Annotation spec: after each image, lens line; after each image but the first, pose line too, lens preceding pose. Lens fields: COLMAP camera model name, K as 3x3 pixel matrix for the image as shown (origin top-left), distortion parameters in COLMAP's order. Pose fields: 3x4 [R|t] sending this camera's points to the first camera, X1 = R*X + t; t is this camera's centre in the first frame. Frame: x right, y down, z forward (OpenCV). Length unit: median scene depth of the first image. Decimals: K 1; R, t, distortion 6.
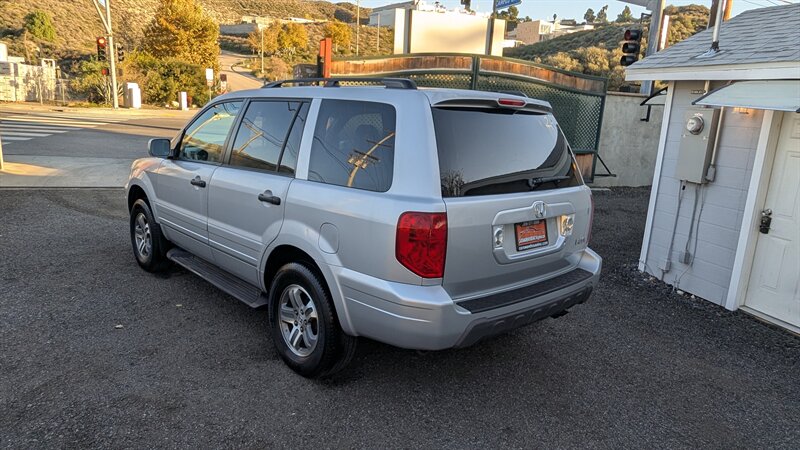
lens RADIAL K [[553.2, 0, 400.6], [0, 553.2, 226.7], [0, 0, 1]] dist [0.004131, -0.006698]
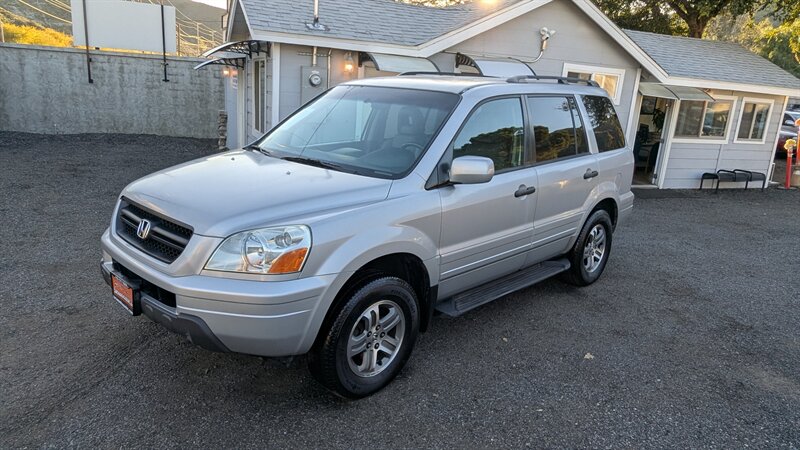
lens RADIAL K [[553.2, 0, 399.7], [0, 553.2, 228.2], [0, 0, 1]] dist [0.004131, -0.006698]
pose [[-0.059143, -0.311444, 0.948422, -0.886011], [0.146537, 0.937084, 0.316859, -0.244909], [-0.987436, 0.157719, -0.009784, 0.875652]]
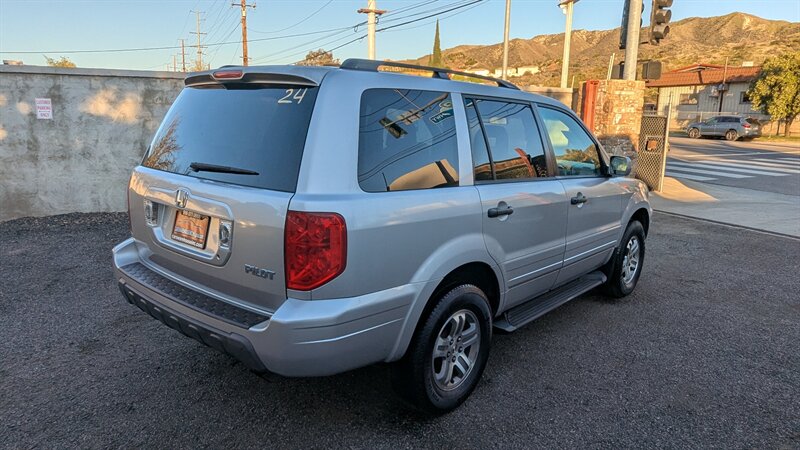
lens RADIAL K [[553.2, 0, 401.4], [0, 553.2, 227.0], [0, 0, 1]] dist [0.004131, -0.006698]
pose [[0.112718, 0.145119, -0.982973, 0.602827], [-0.227514, 0.966764, 0.116637, -0.087007], [0.967229, 0.210493, 0.141988, 0.650875]]
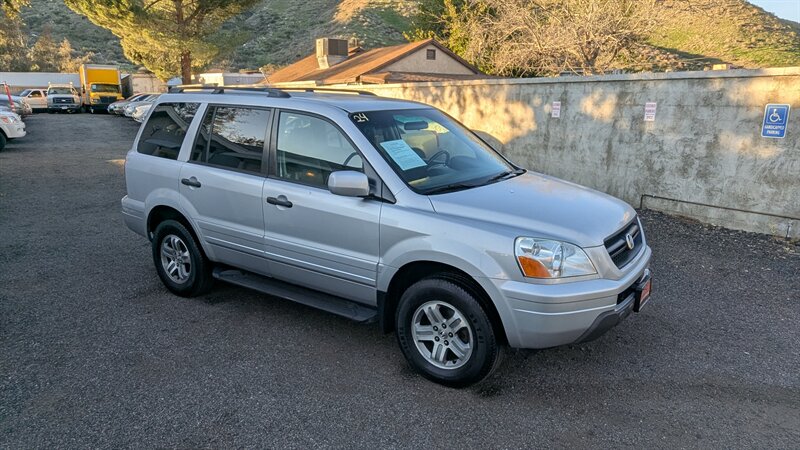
lens RADIAL K [[553.2, 0, 398.7], [0, 553.2, 228.7], [0, 0, 1]] dist [0.004131, -0.006698]
pose [[-0.973498, -0.012235, -0.228367, -0.008653], [-0.109482, 0.901640, 0.418401, -0.359673], [0.200785, 0.432315, -0.879084, 1.579083]]
